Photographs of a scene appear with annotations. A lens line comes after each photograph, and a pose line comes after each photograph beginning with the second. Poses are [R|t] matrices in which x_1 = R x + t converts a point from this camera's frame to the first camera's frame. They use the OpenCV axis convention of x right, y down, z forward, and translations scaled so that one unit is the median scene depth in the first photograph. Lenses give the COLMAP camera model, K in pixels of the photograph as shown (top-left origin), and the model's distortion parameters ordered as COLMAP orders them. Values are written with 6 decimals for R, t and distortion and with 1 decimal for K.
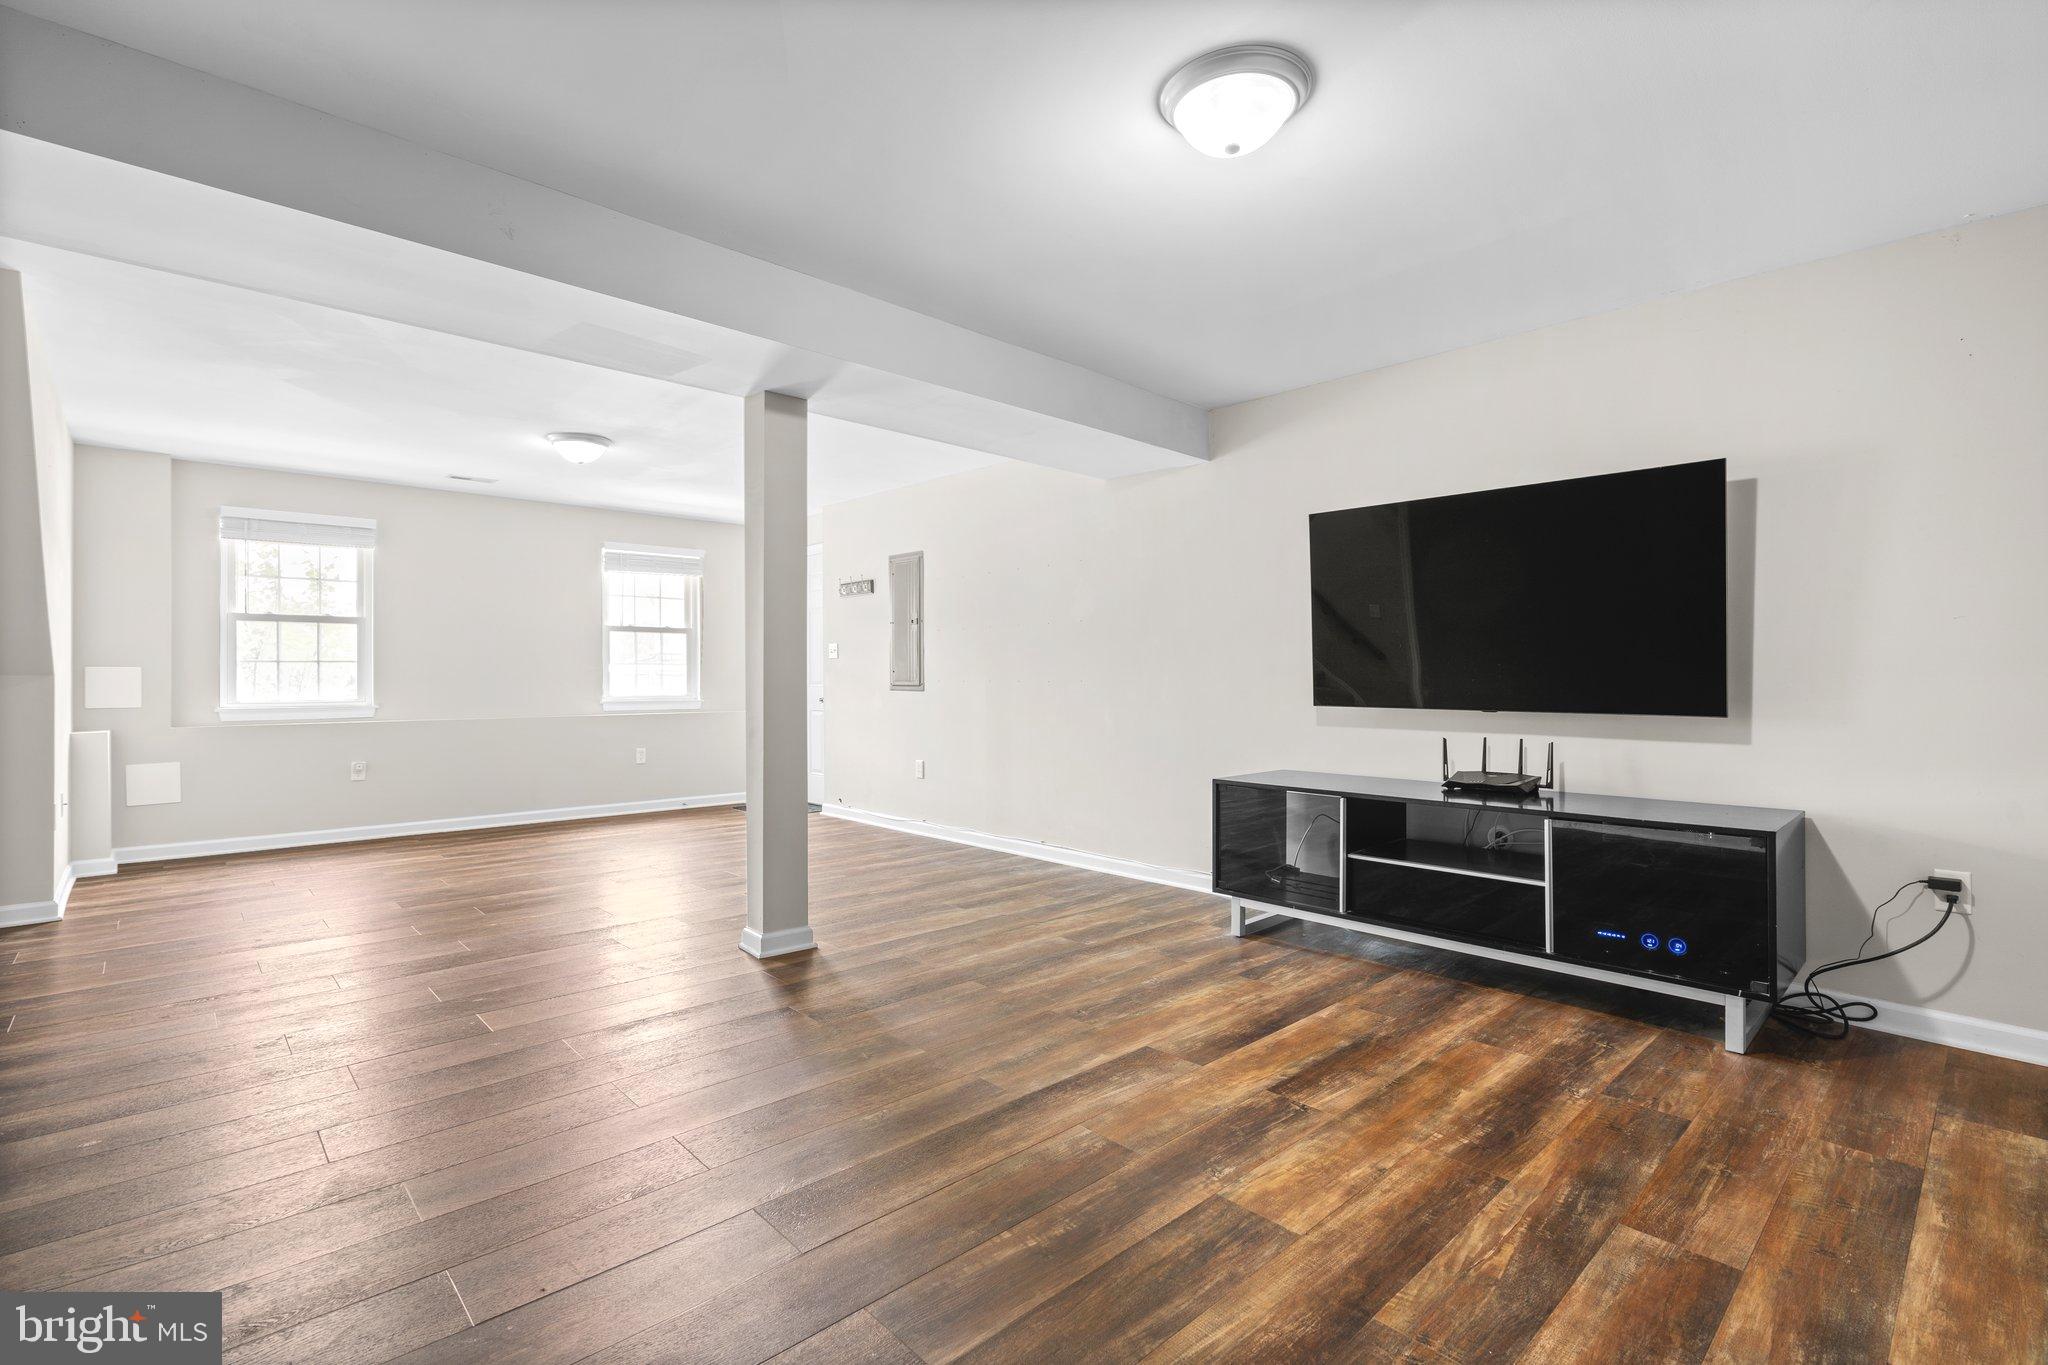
lens RADIAL K [[933.2, 0, 1006.7], [0, 933.2, 673.8], [0, 0, 1]] dist [-0.002563, 0.001987]
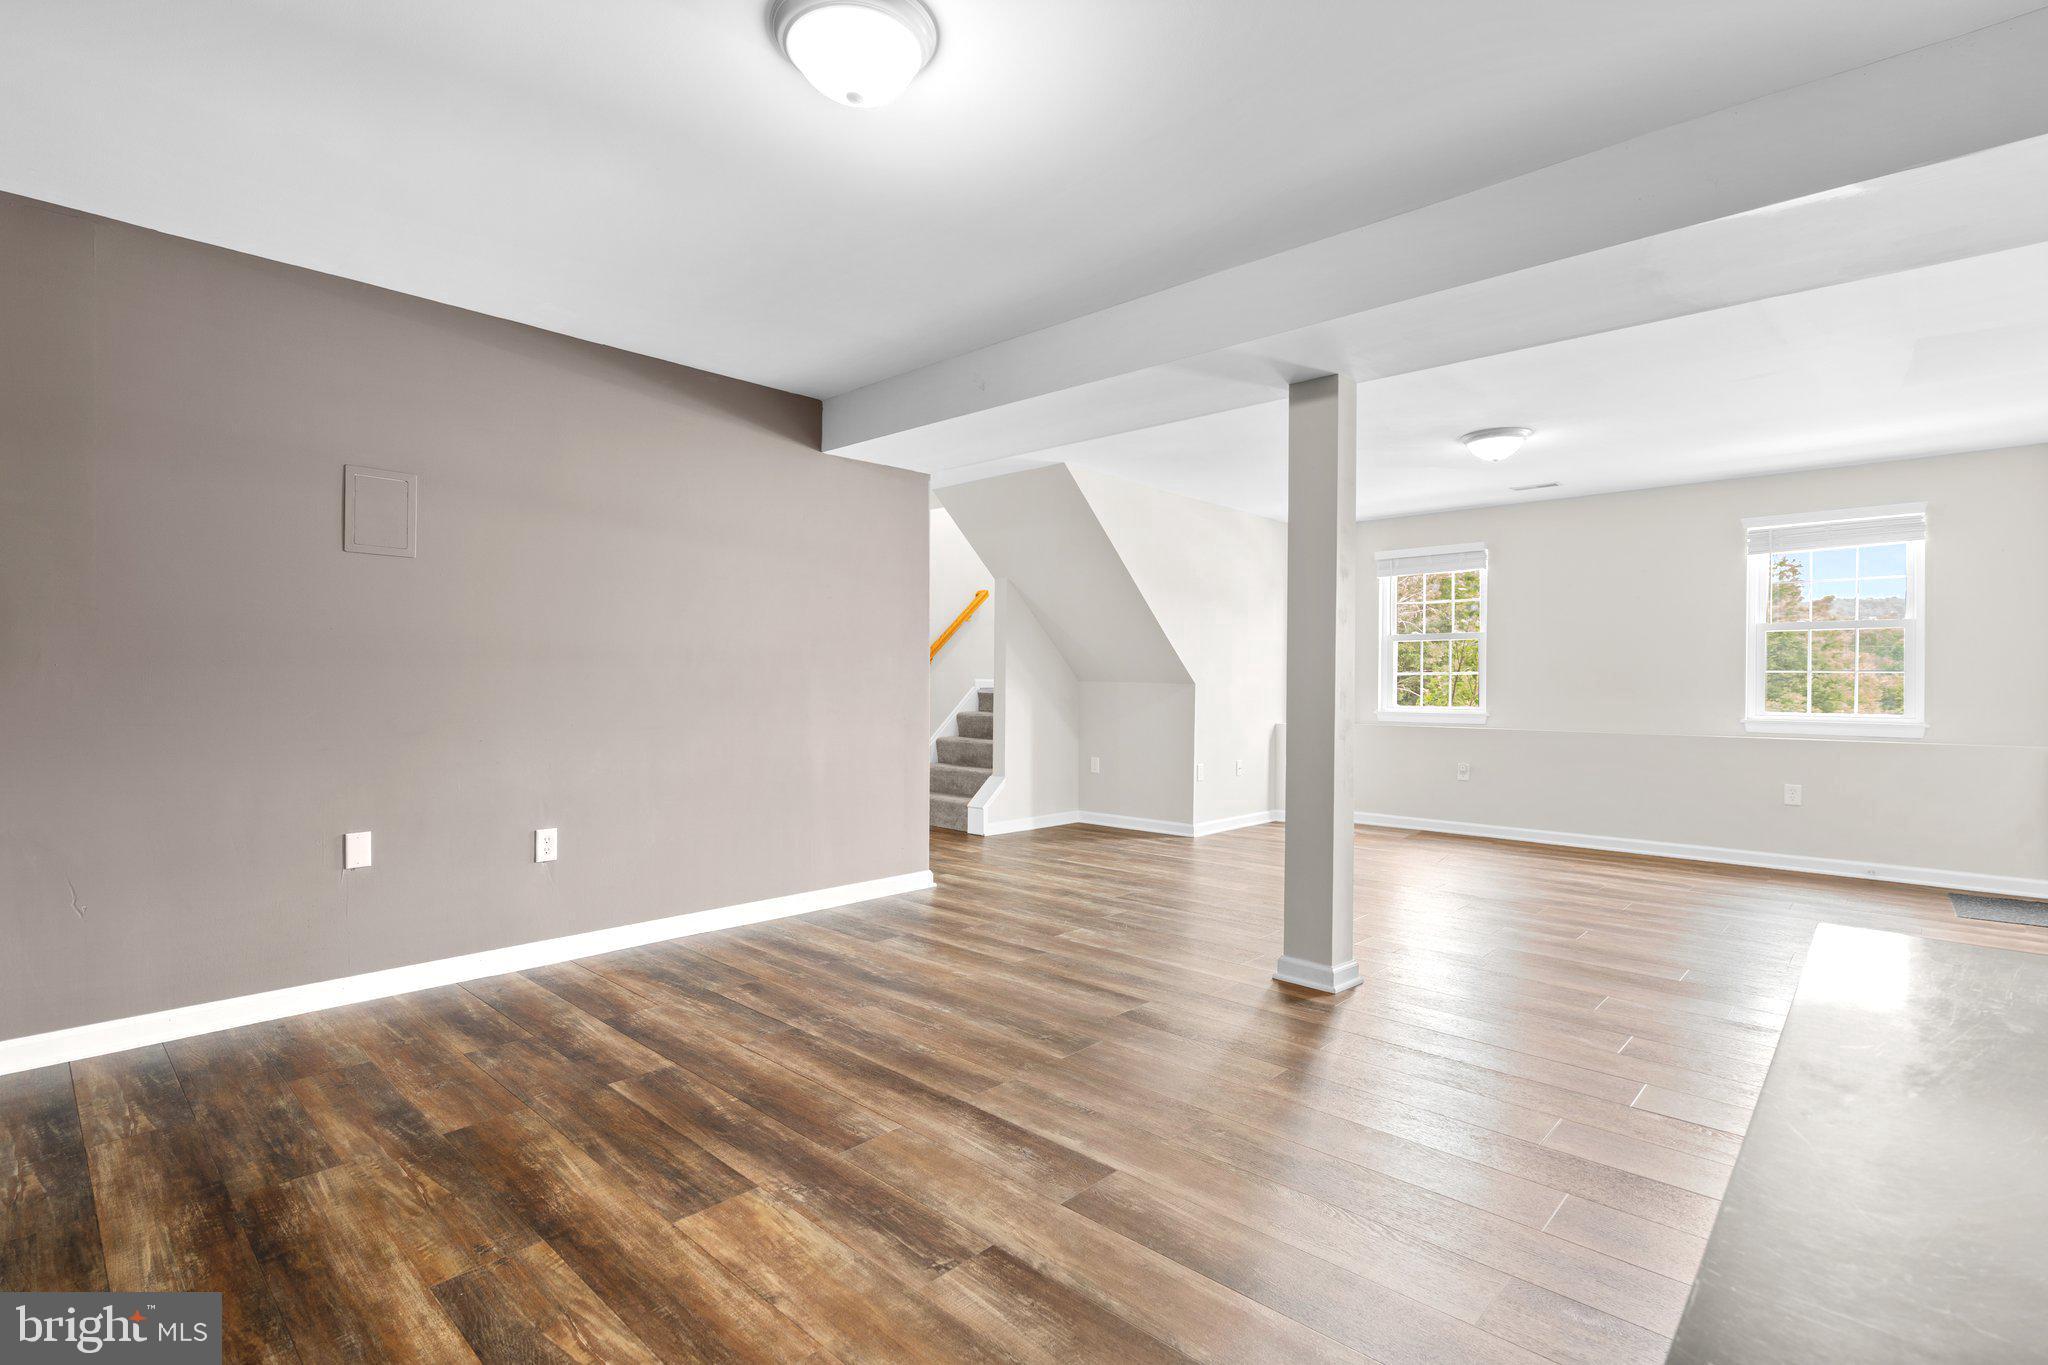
lens RADIAL K [[933.2, 0, 973.2], [0, 933.2, 683.8], [0, 0, 1]] dist [-0.002563, 0.001987]
pose [[0.066080, 0.000970, -0.997814, 1.041578], [-0.002906, 0.999995, 0.000780, 0.001283], [0.997810, 0.002848, 0.066082, 0.959832]]
